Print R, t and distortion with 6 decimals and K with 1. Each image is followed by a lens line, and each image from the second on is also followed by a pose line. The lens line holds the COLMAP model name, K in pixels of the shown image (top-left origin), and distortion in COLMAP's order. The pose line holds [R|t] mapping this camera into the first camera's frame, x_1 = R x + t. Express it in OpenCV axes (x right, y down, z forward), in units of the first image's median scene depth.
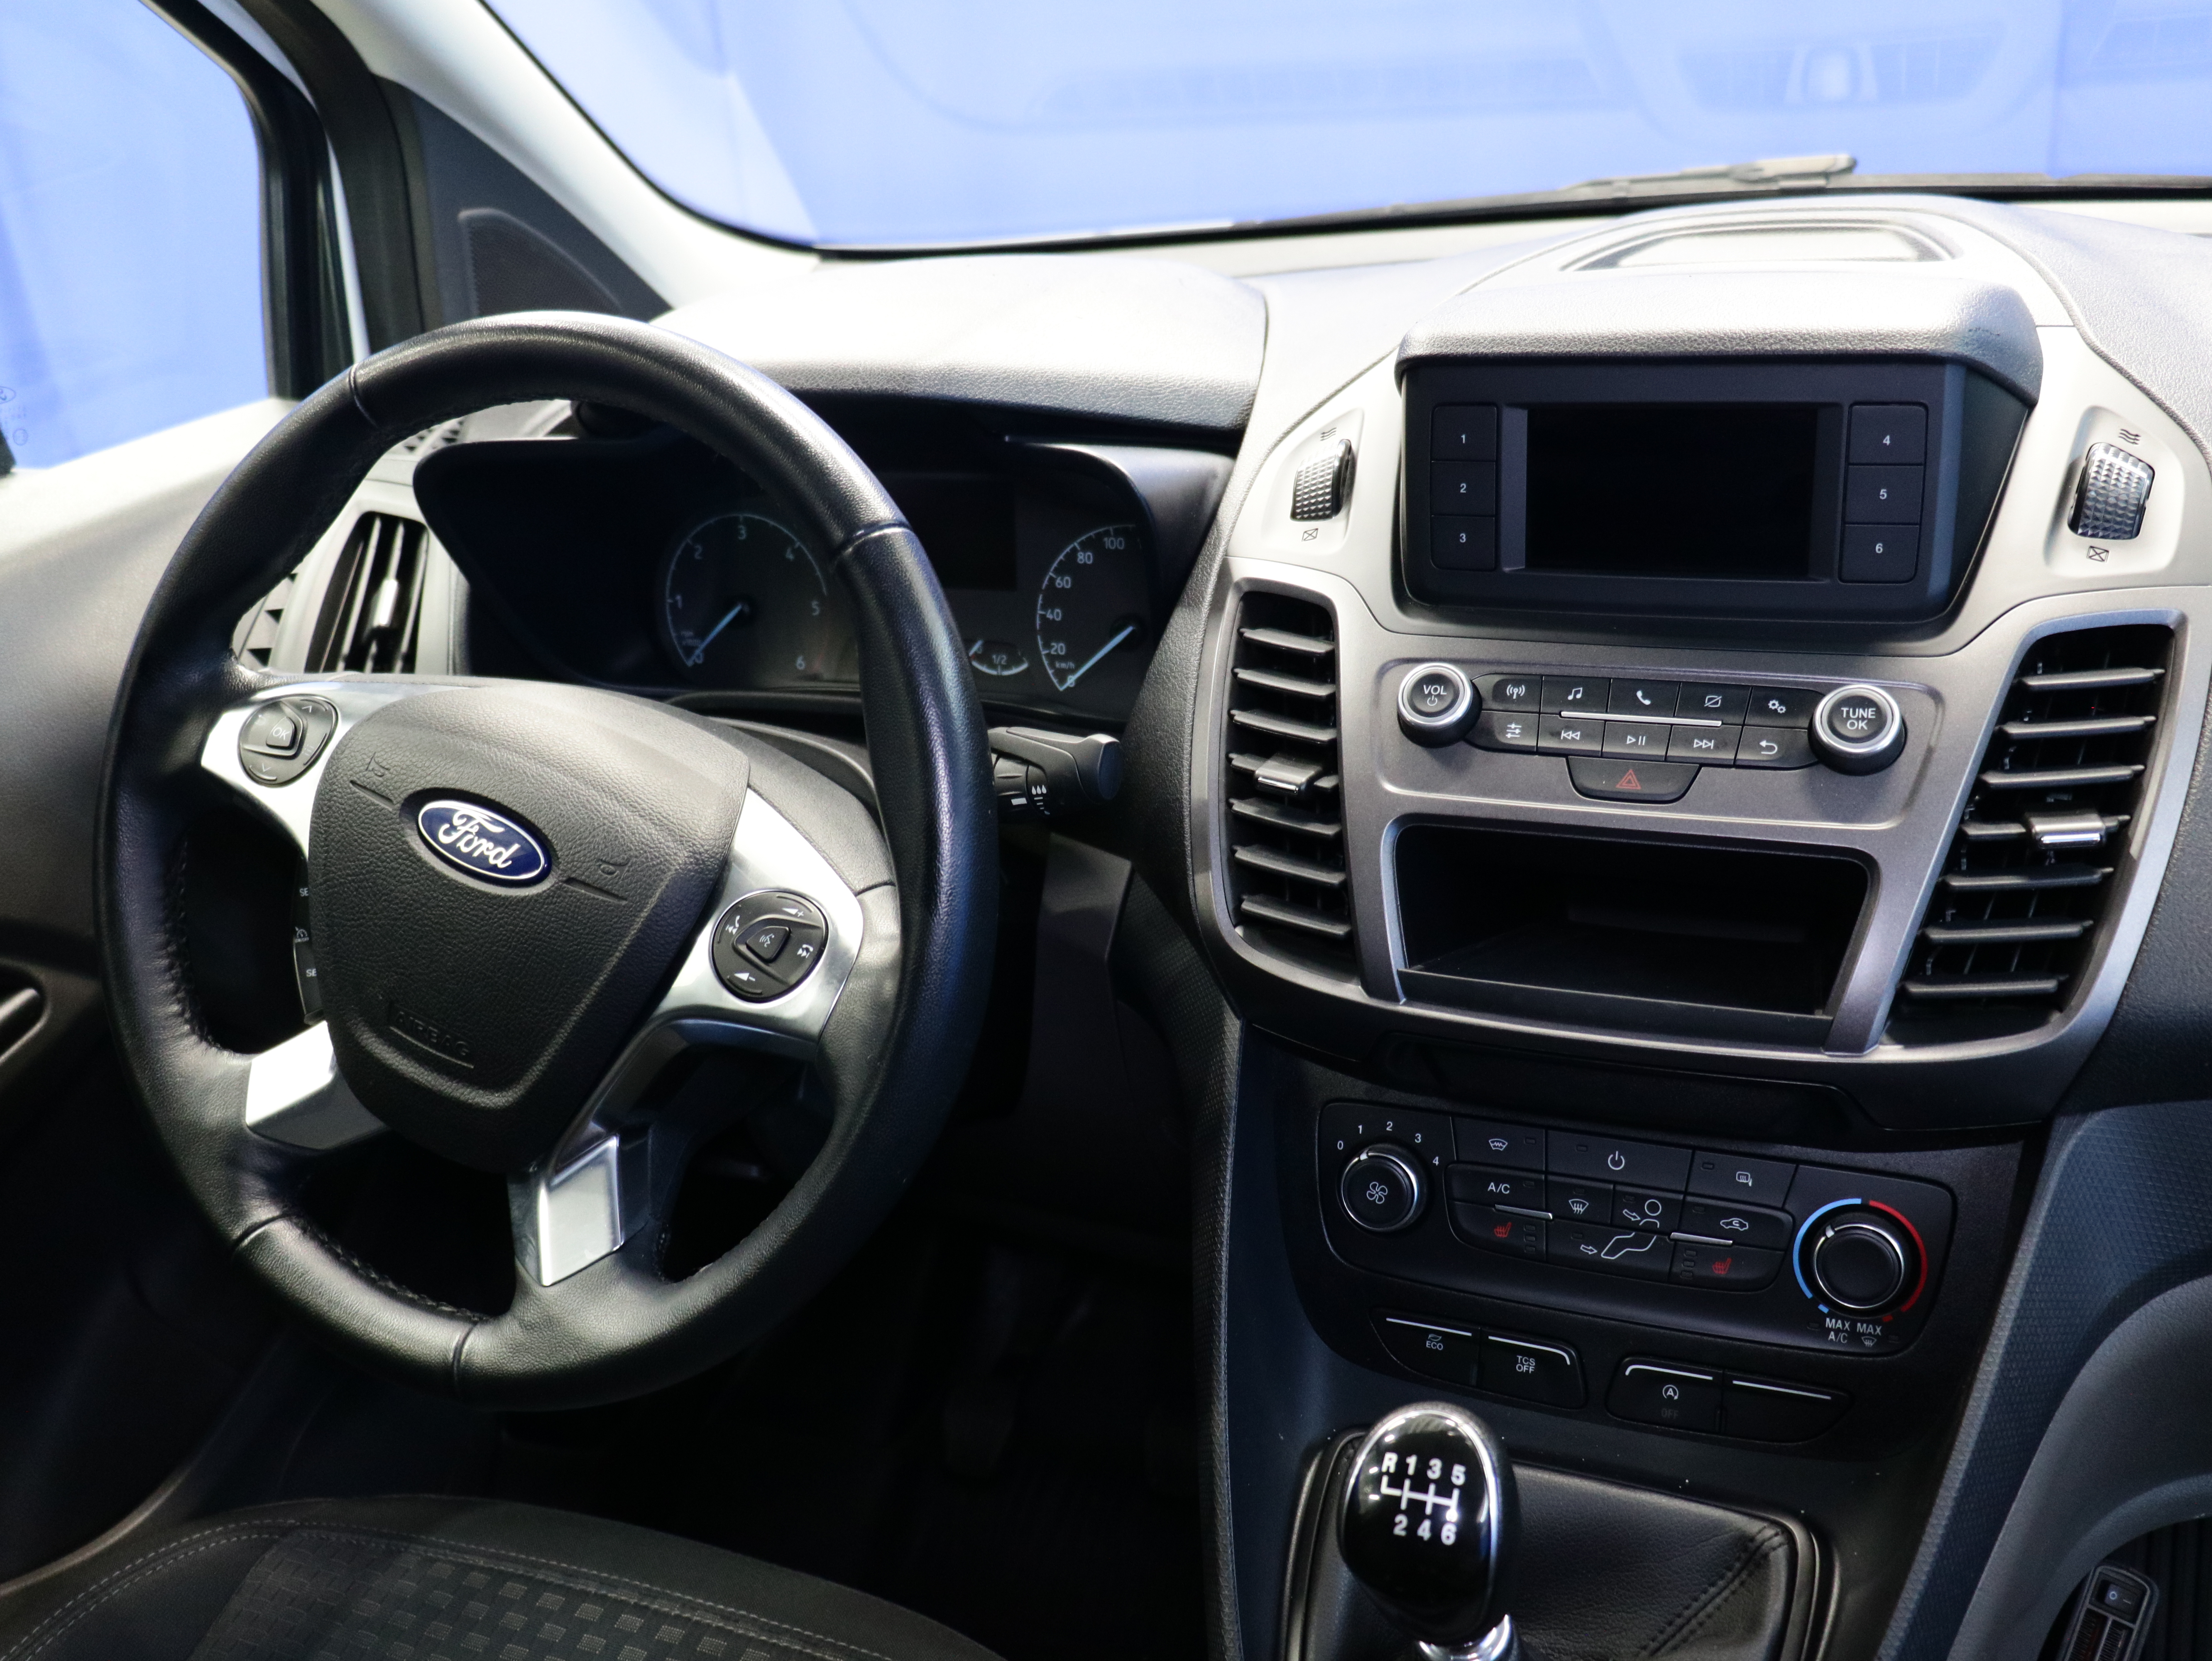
lens RADIAL K [[2096.4, 0, 1106.0], [0, 2096.4, 830.5], [0, 0, 1]] dist [-0.038375, 0.007605]
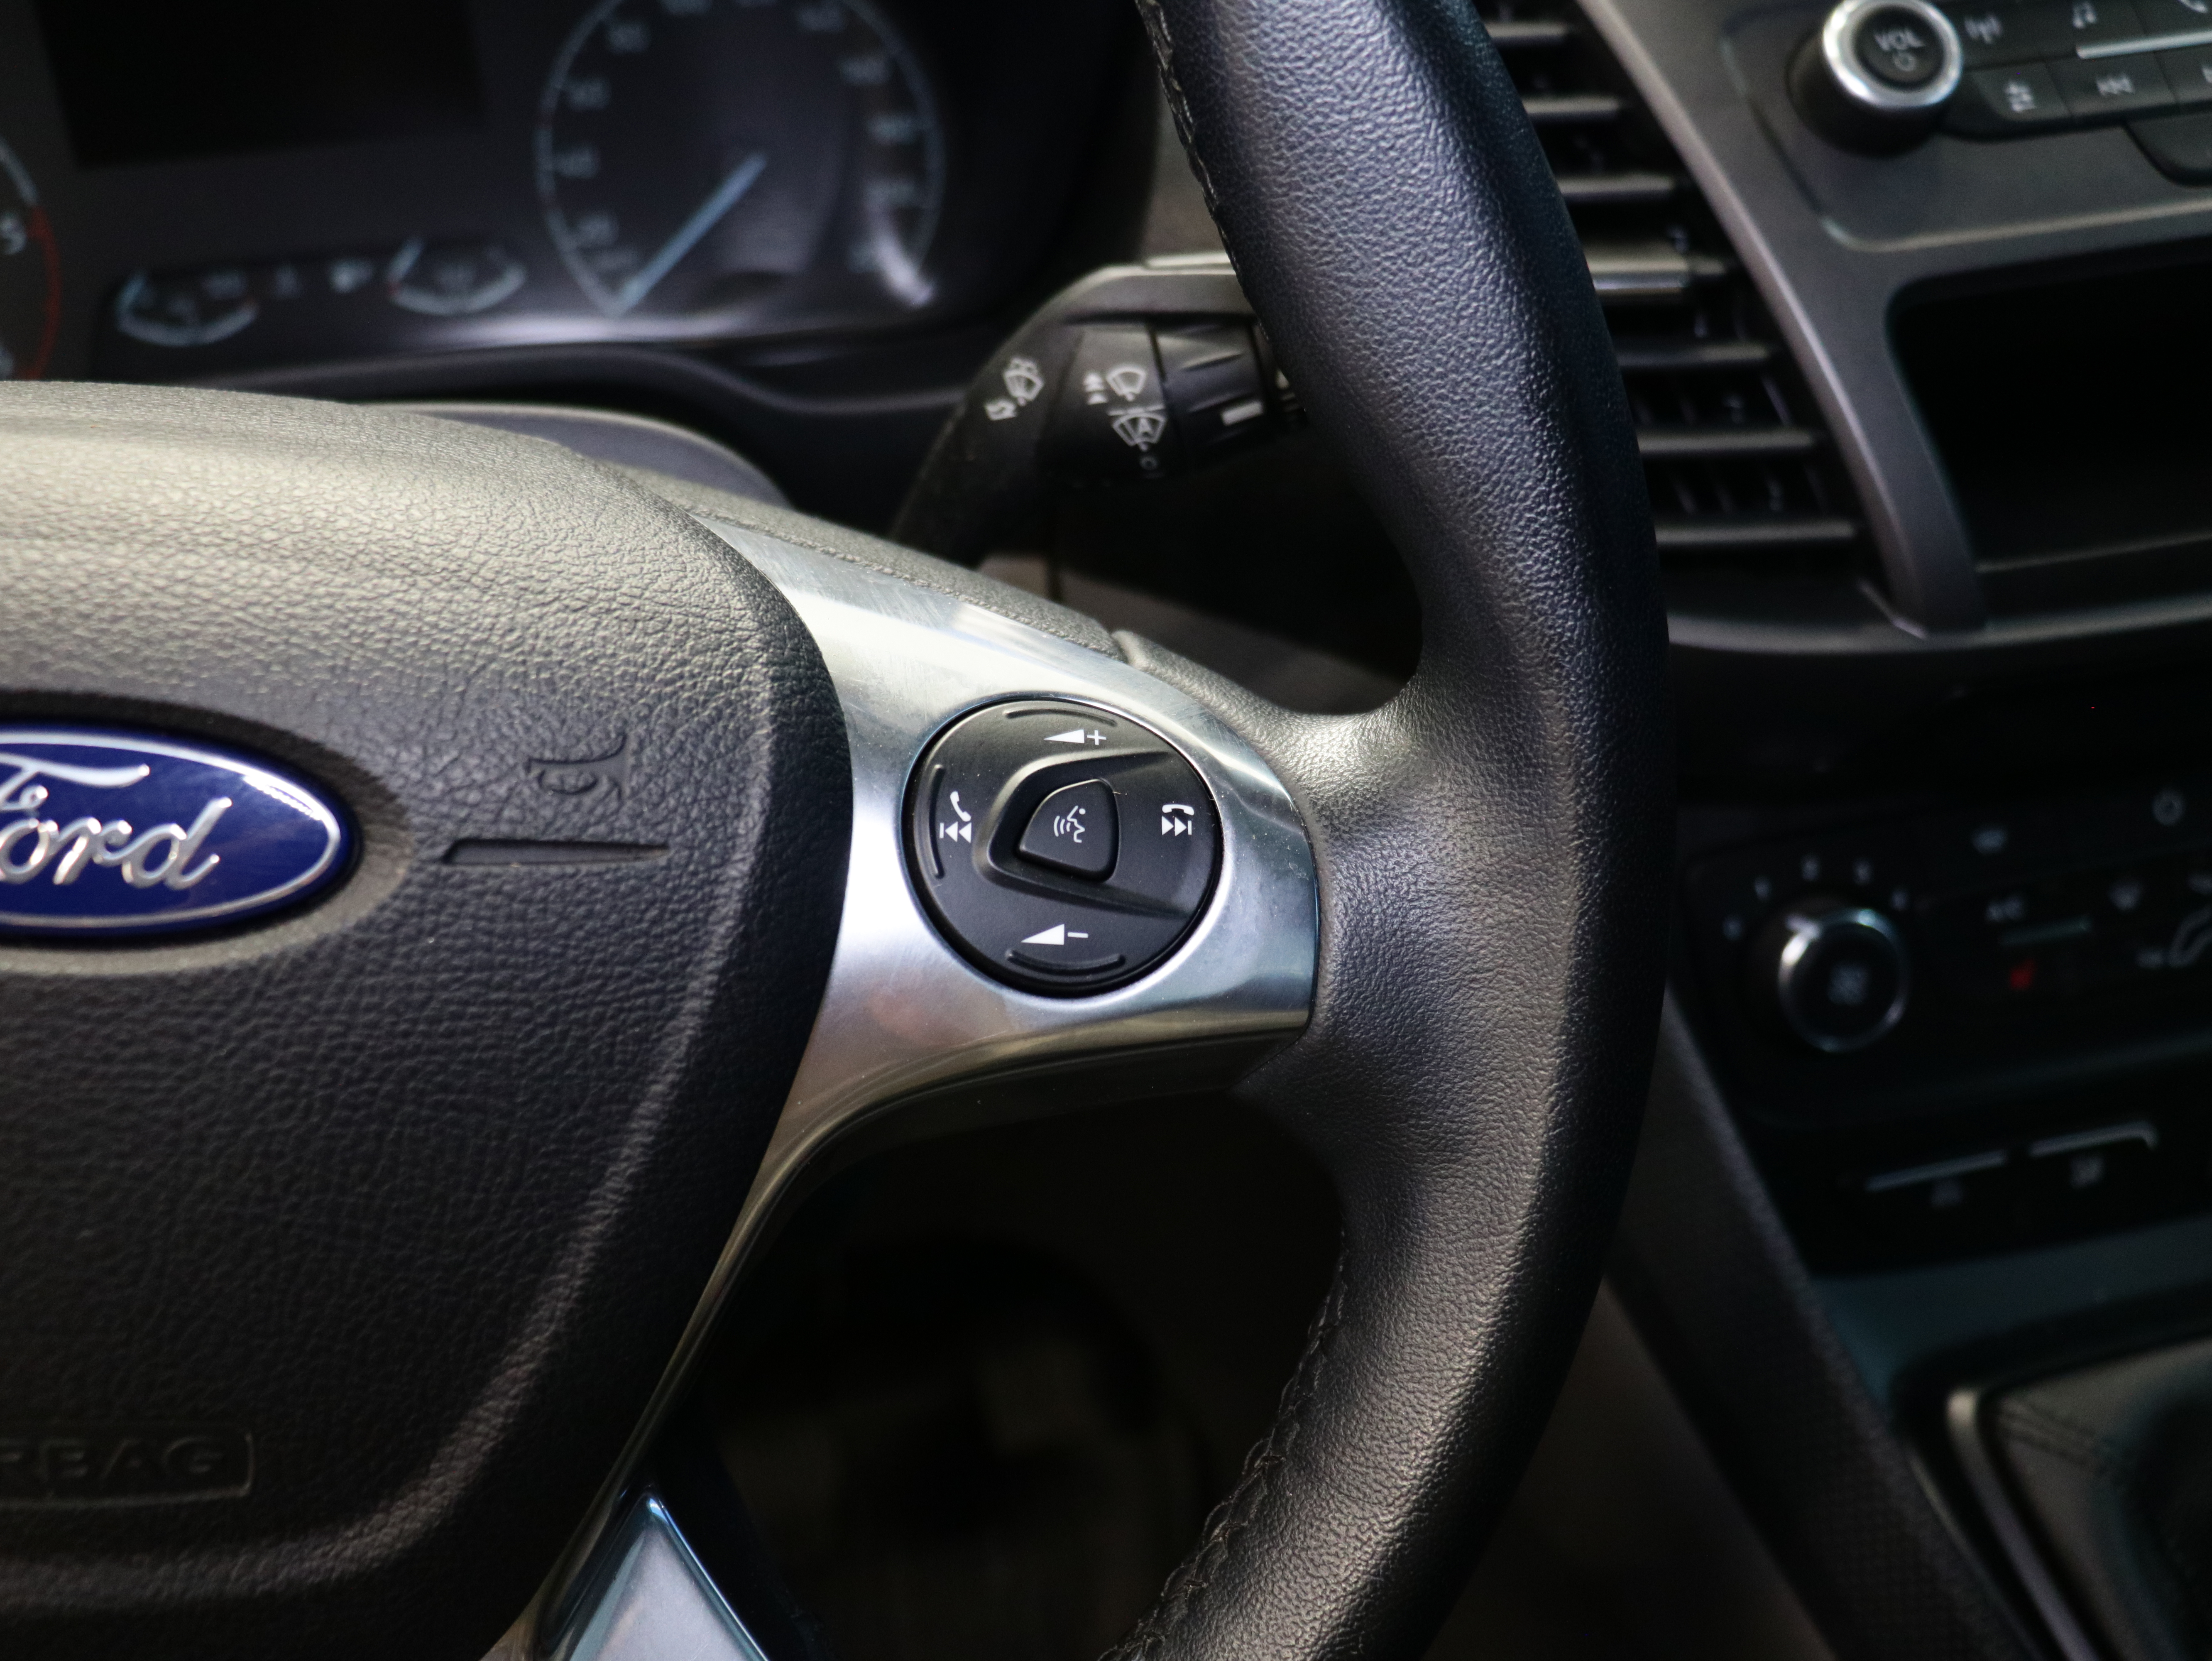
lens RADIAL K [[2257.3, 0, 1106.0], [0, 2257.3, 830.5], [0, 0, 1]] dist [0.007165, -0.004557]
pose [[0.794143, -0.282447, 0.538109, -0.362776], [0.221724, 0.959062, 0.176178, -0.020423], [-0.565841, -0.020599, 0.824257, 0.634927]]
